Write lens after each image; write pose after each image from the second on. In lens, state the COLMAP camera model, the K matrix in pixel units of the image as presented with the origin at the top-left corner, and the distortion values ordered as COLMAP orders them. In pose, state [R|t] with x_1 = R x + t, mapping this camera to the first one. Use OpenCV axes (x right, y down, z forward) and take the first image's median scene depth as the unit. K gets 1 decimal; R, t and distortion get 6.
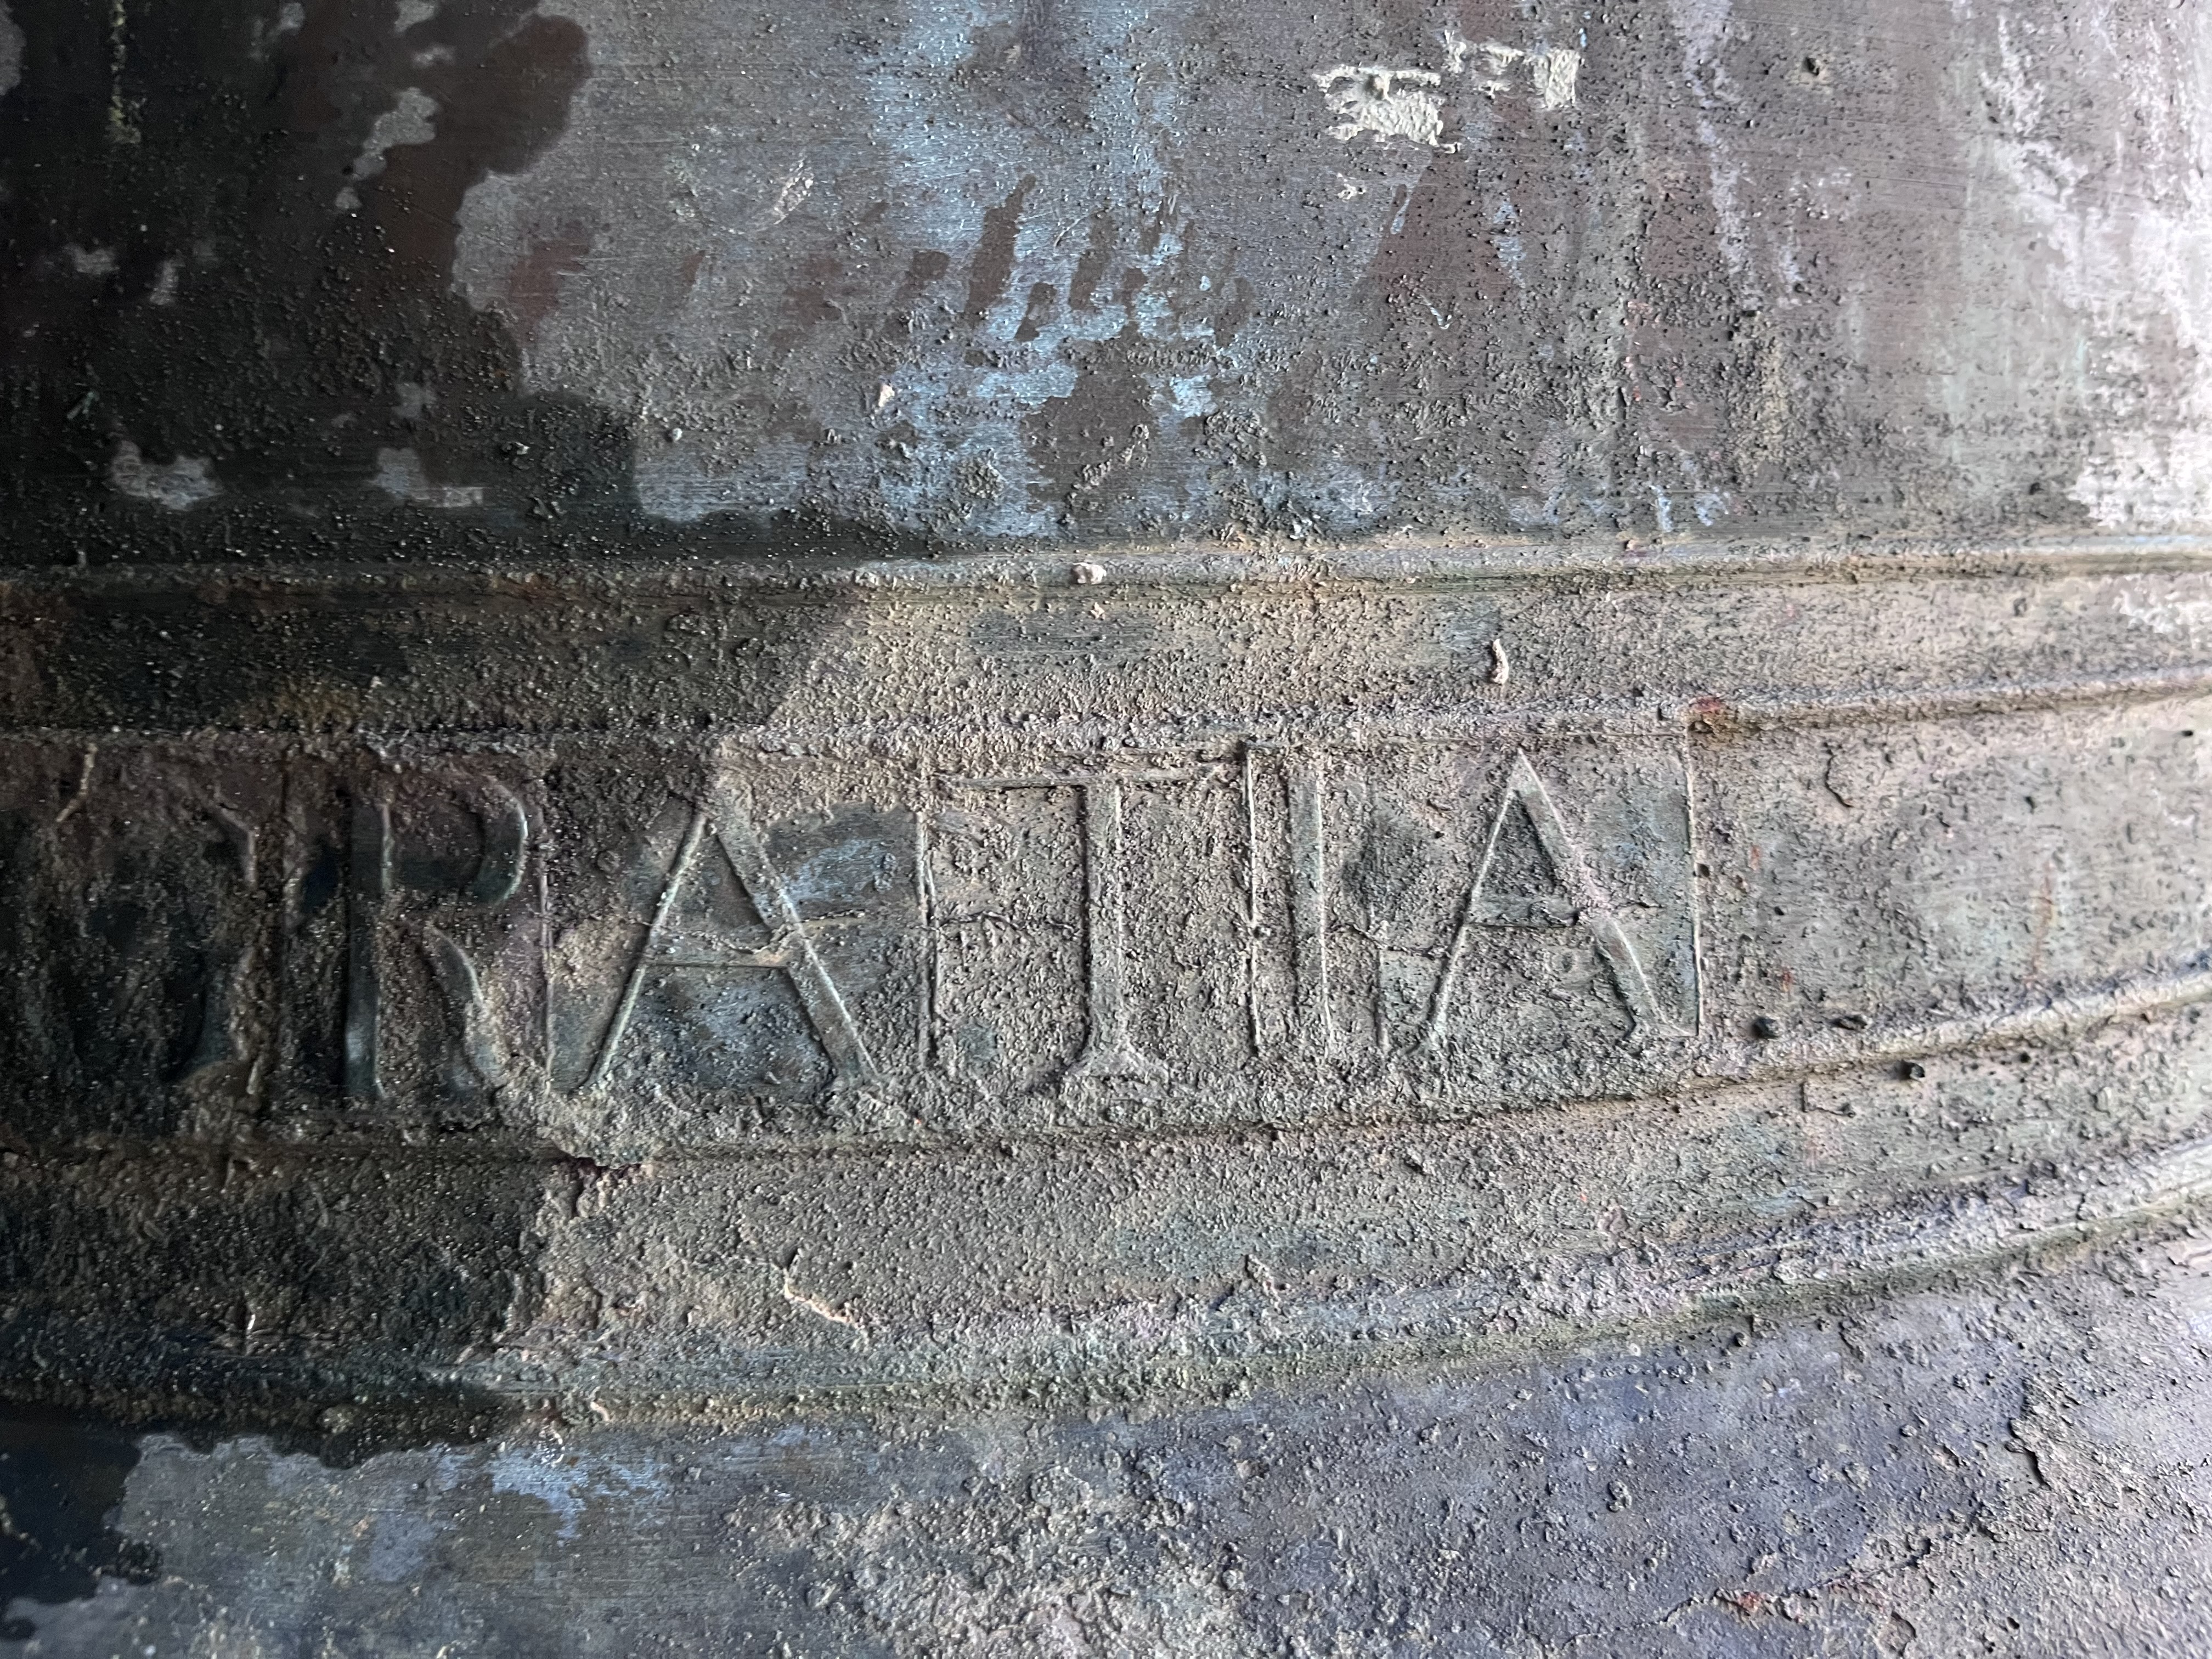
lens RADIAL K [[1694.4, 0, 1109.8], [0, 1694.4, 862.7], [0, 0, 1]] dist [0.027387, -0.082701]
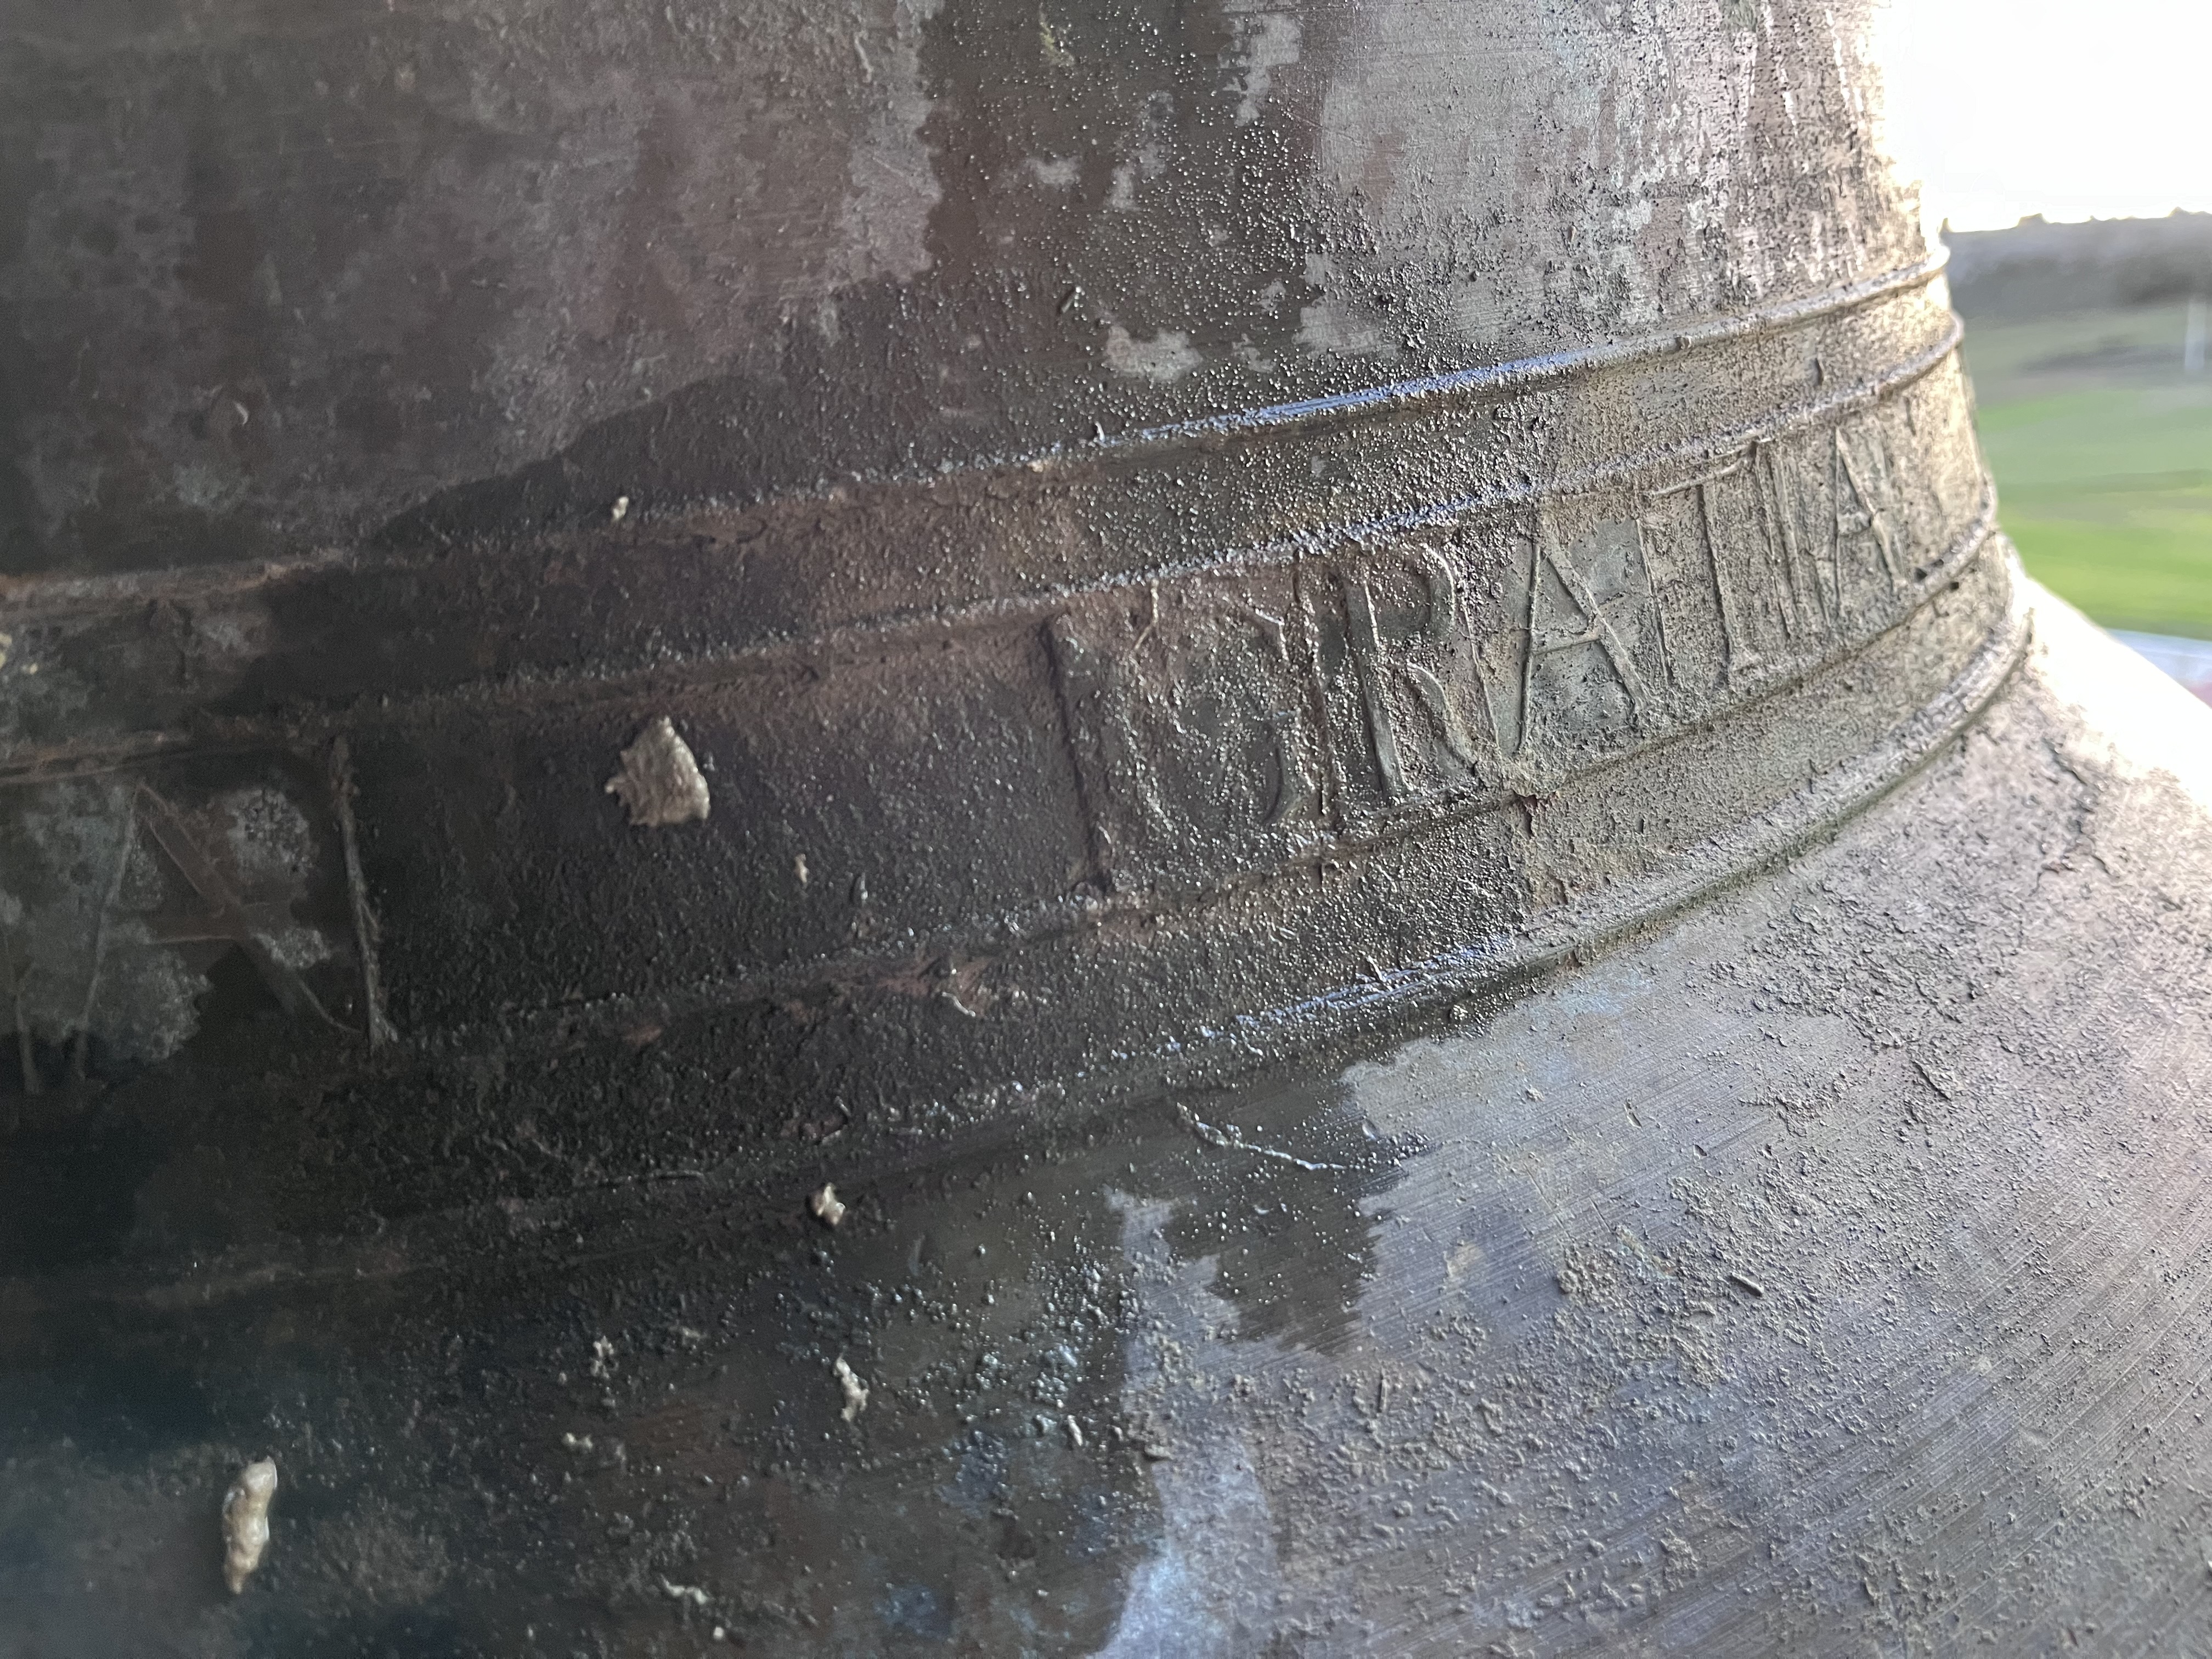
lens RADIAL K [[1694.4, 0, 1109.8], [0, 1694.4, 862.7], [0, 0, 1]] dist [0.027387, -0.082701]
pose [[0.840800, -0.264815, 0.472152, -1.273852], [0.206089, 0.963089, 0.173167, -0.092075], [-0.500582, -0.048293, 0.864341, -0.066899]]
